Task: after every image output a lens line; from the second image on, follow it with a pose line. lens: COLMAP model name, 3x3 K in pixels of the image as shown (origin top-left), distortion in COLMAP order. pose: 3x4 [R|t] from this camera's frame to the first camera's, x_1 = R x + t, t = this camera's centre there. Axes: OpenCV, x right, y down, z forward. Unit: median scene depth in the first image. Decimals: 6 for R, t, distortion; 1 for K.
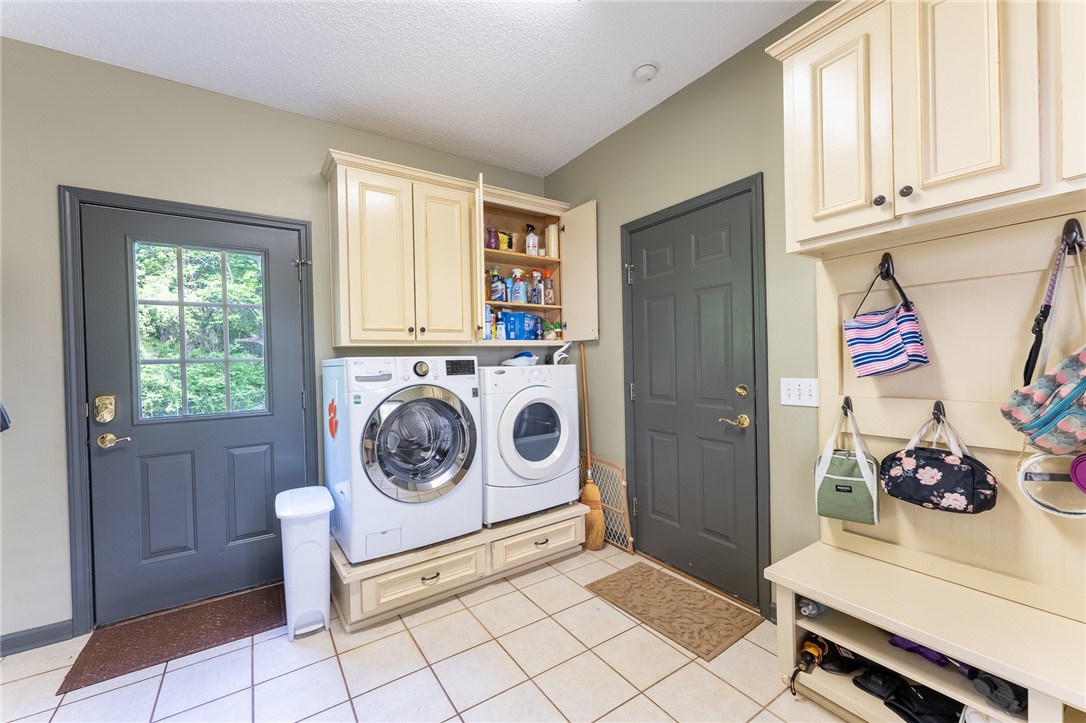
lens RADIAL K [[437.2, 0, 547.6], [0, 437.2, 363.5], [0, 0, 1]] dist [0.004100, 0.000306]
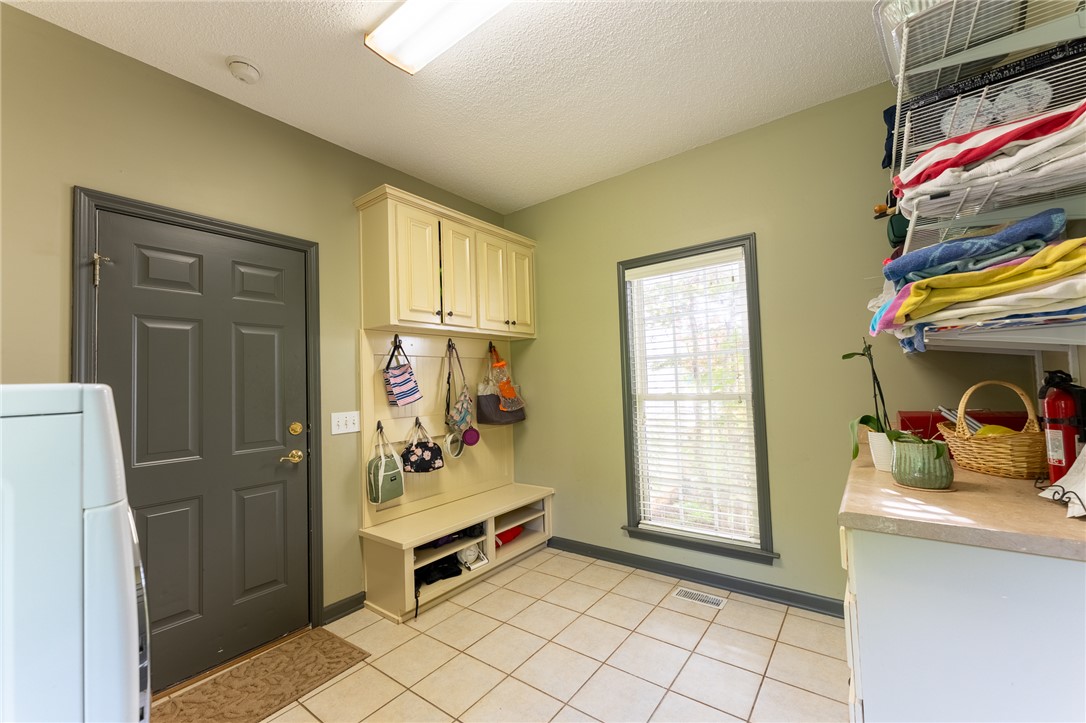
lens RADIAL K [[437.2, 0, 546.4], [0, 437.2, 364.8], [0, 0, 1]] dist [0.004100, 0.000306]
pose [[-0.321320, 0.081473, 0.943459, -1.046403], [0.052825, 0.996283, -0.068044, 0.016145], [-0.945496, 0.027974, -0.324430, 1.011590]]
